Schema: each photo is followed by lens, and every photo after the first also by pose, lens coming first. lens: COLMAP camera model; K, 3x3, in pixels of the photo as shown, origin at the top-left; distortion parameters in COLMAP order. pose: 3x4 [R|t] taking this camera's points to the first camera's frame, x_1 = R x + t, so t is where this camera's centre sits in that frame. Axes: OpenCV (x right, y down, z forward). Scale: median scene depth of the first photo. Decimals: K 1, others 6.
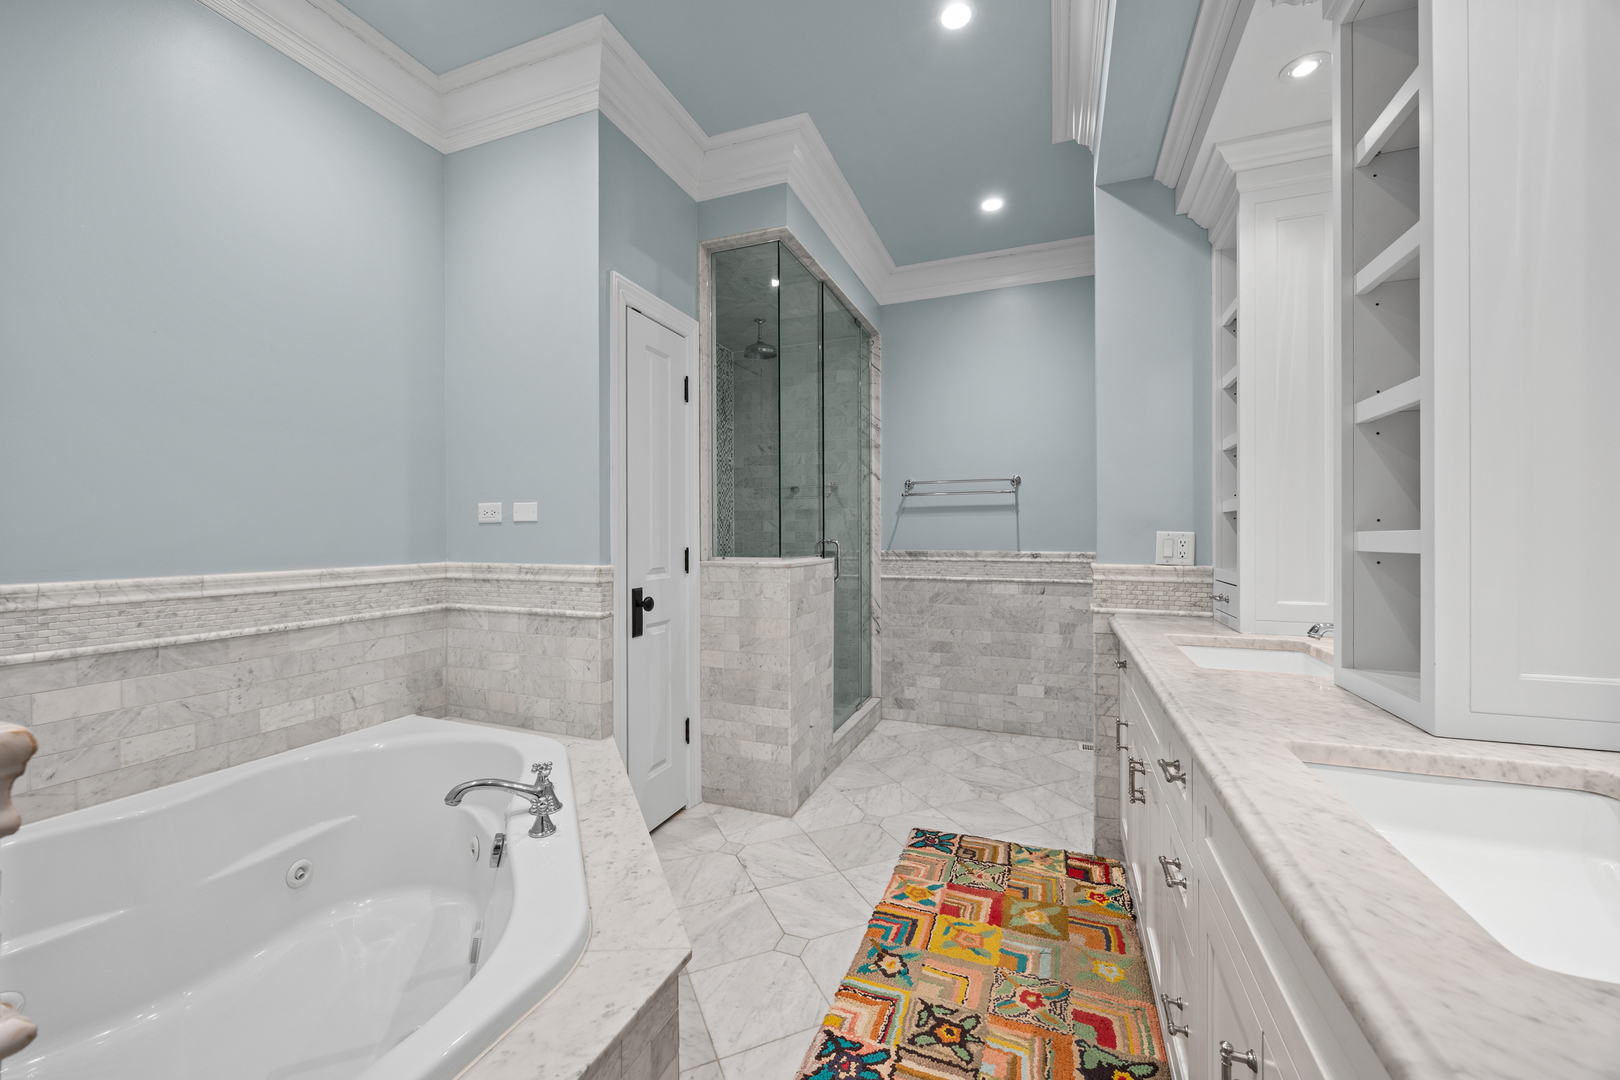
lens RADIAL K [[624.3, 0, 811.0], [0, 624.3, 537.3], [0, 0, 1]] dist [-0.002157, 0.000202]
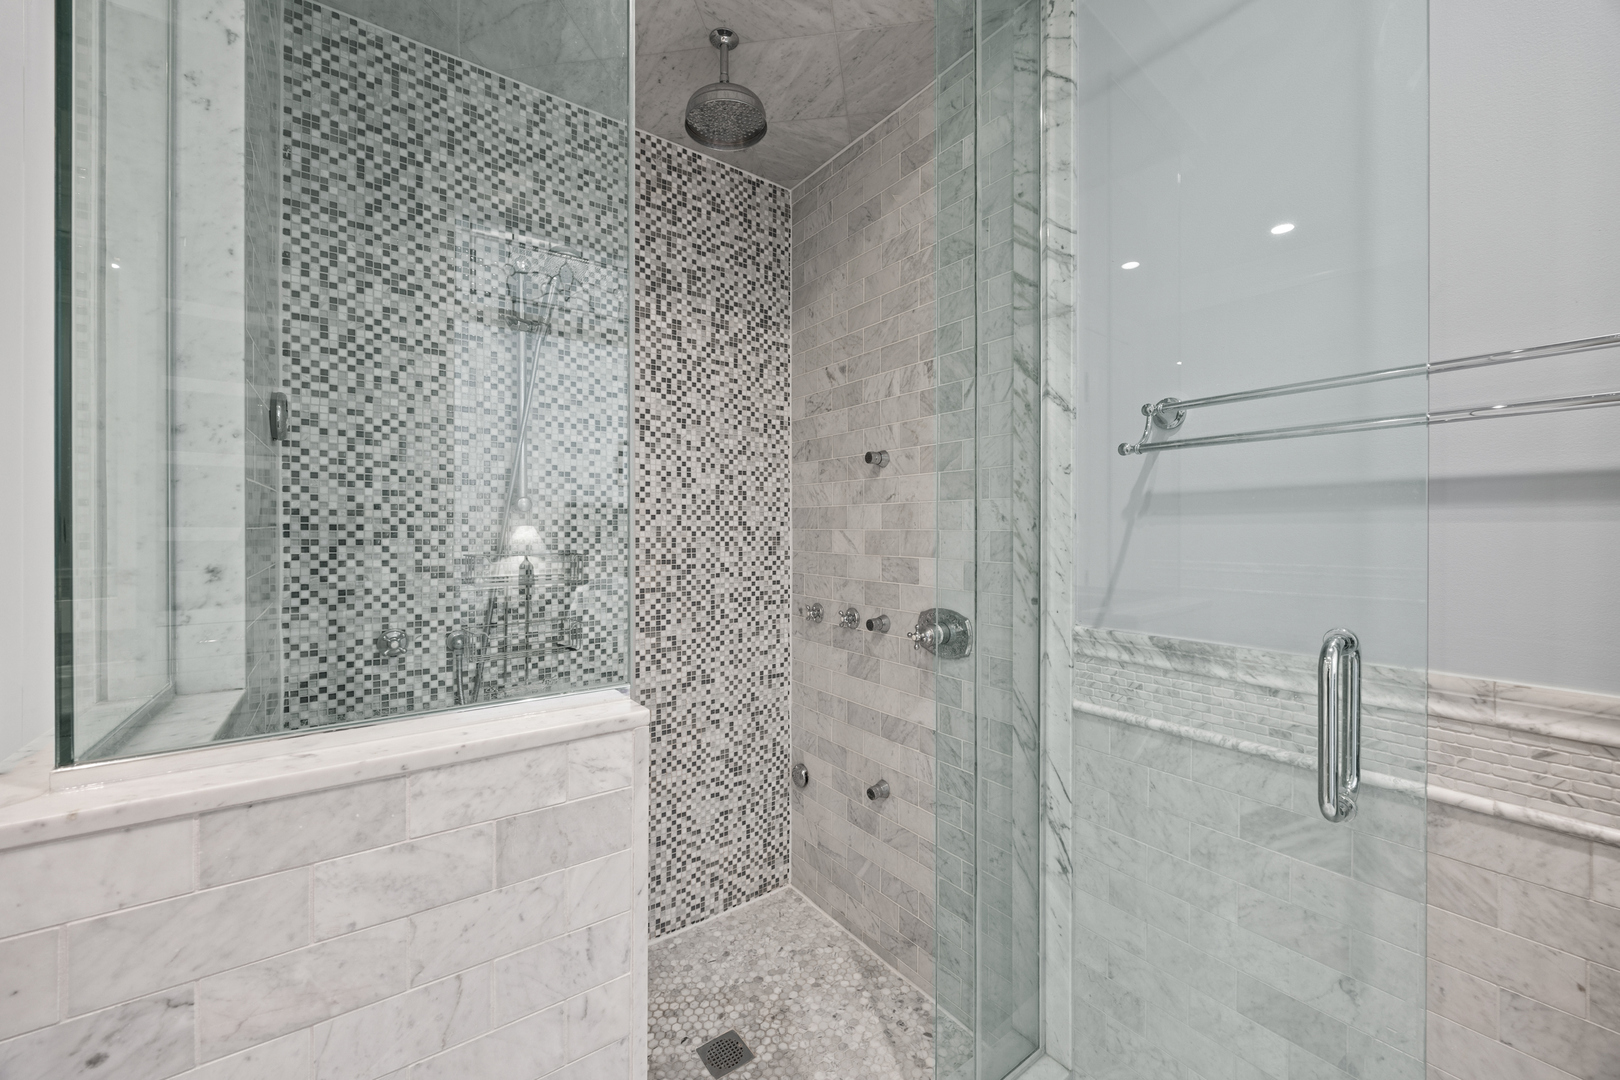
lens RADIAL K [[624.3, 0, 807.5], [0, 624.3, 529.4], [0, 0, 1]] dist [-0.002157, 0.000202]
pose [[0.845625, 0.005067, -0.533753, 0.168828], [-0.006314, 0.999980, -0.000509, -0.028223], [0.533740, 0.003801, 0.845640, 0.645382]]
